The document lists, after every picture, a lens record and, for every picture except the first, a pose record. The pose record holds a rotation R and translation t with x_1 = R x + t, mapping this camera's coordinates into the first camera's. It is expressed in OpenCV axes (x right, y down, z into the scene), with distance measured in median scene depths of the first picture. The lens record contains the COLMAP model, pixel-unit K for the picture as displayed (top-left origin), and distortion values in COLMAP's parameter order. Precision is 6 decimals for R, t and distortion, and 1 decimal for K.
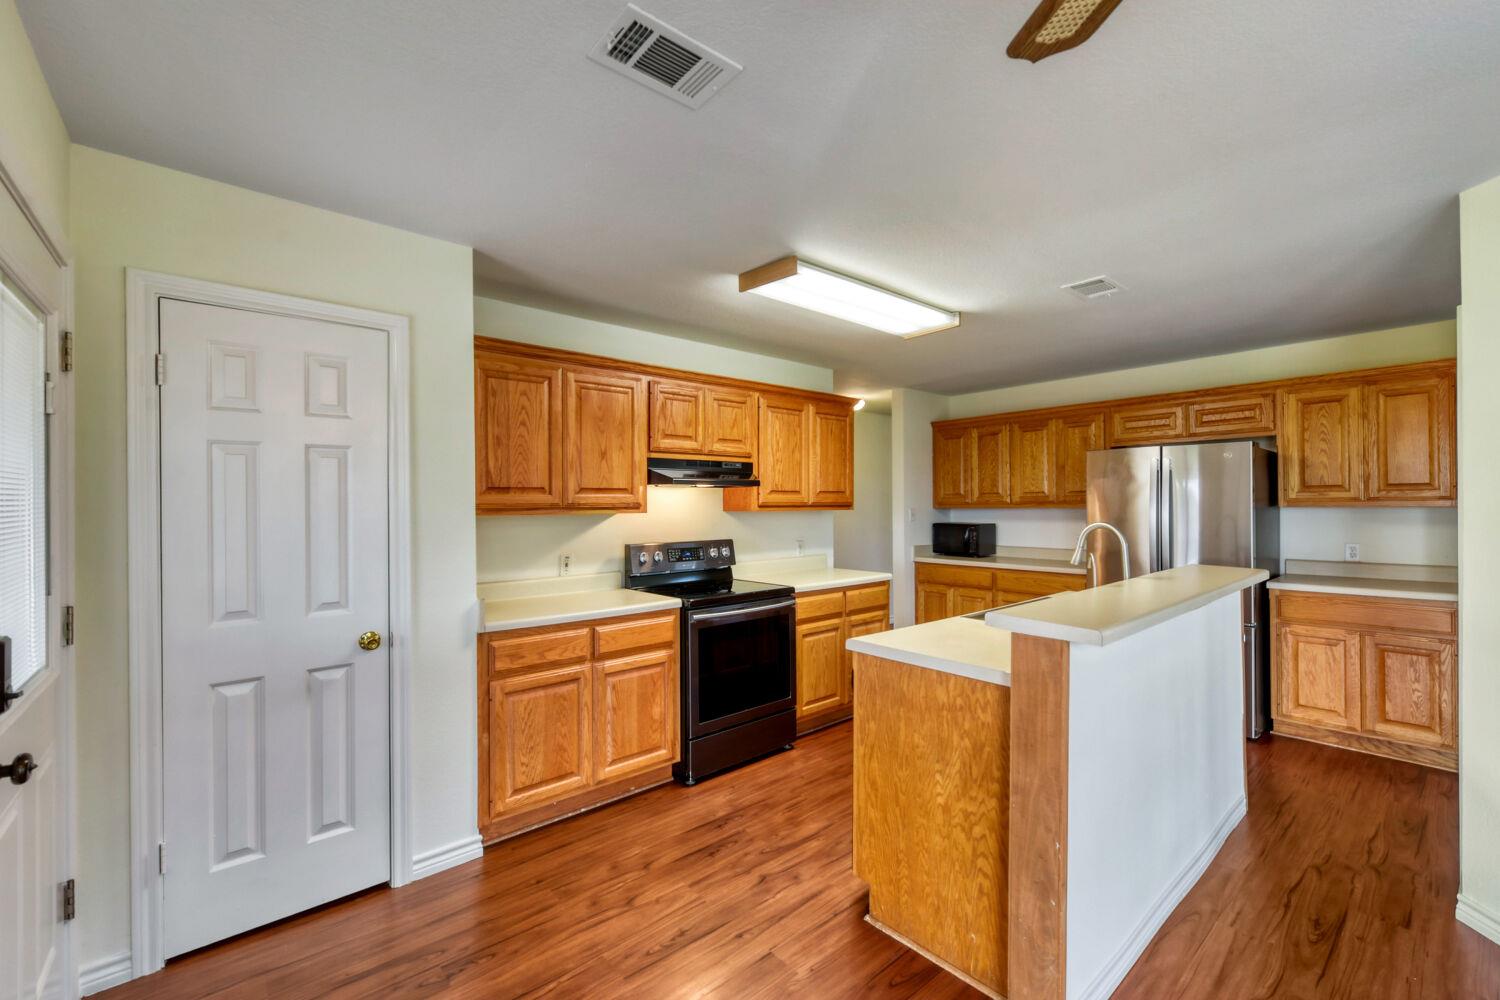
lens RADIAL K [[611.2, 0, 750.0], [0, 611.2, 500.0], [0, 0, 1]] dist [-0.000506, 0.000001]
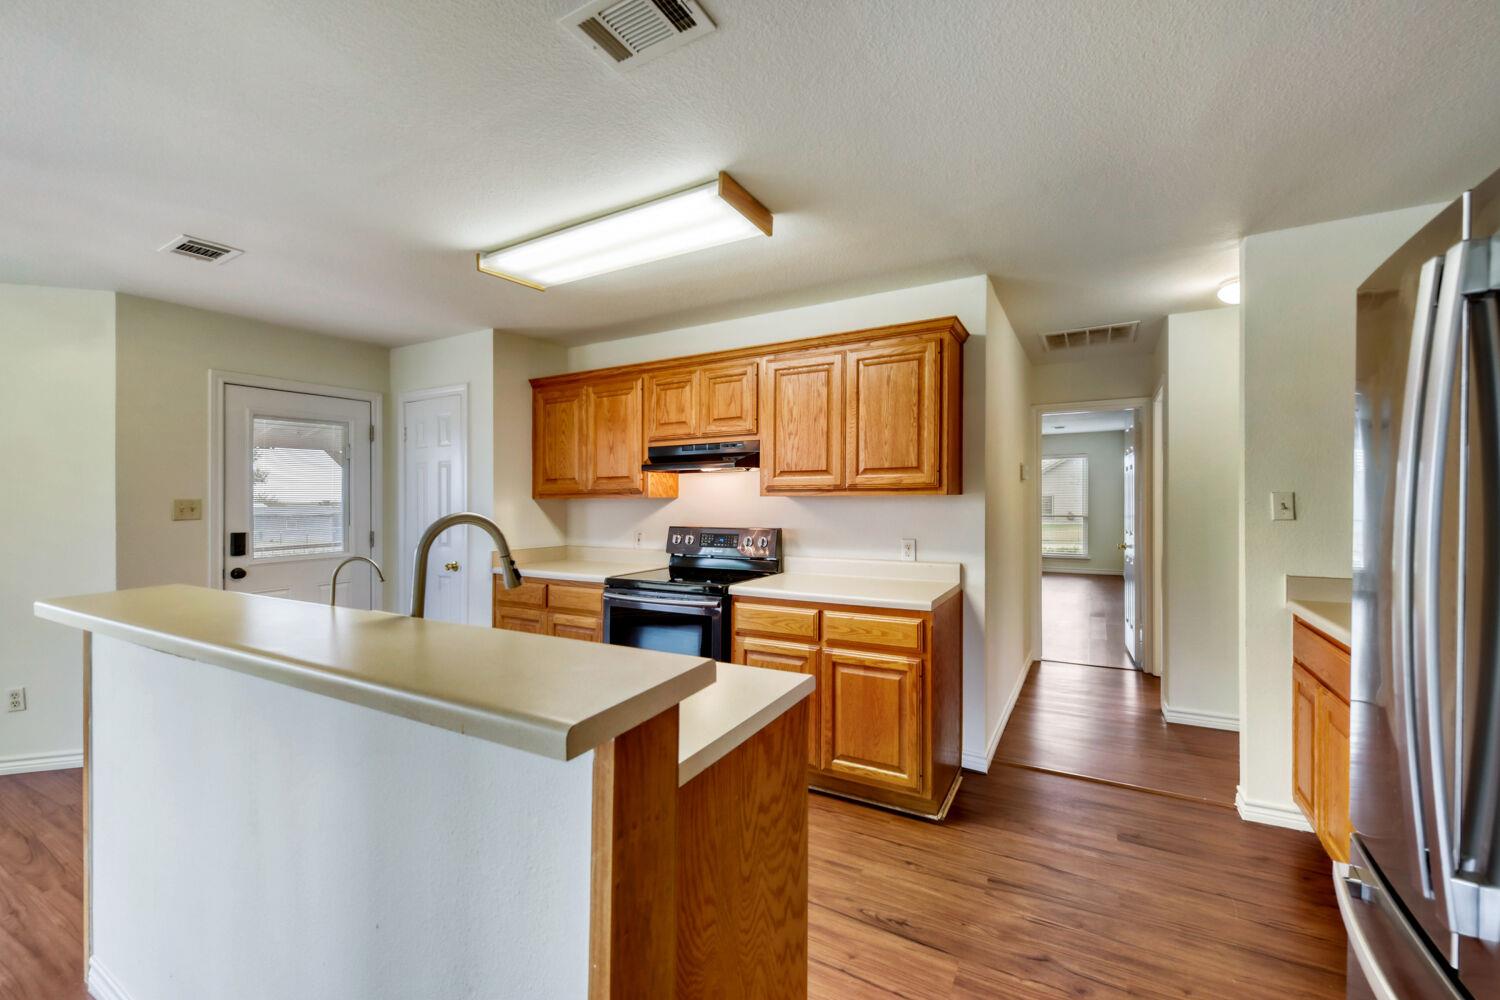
lens RADIAL K [[609.5, 0, 750.0], [0, 609.5, 500.0], [0, 0, 1]] dist [0.041768, -0.000016]
pose [[0.336662, 0.012557, -0.941542, 0.835885], [0.018782, 0.999623, 0.020048, 0.005798], [0.941438, -0.024434, 0.336299, 0.721346]]
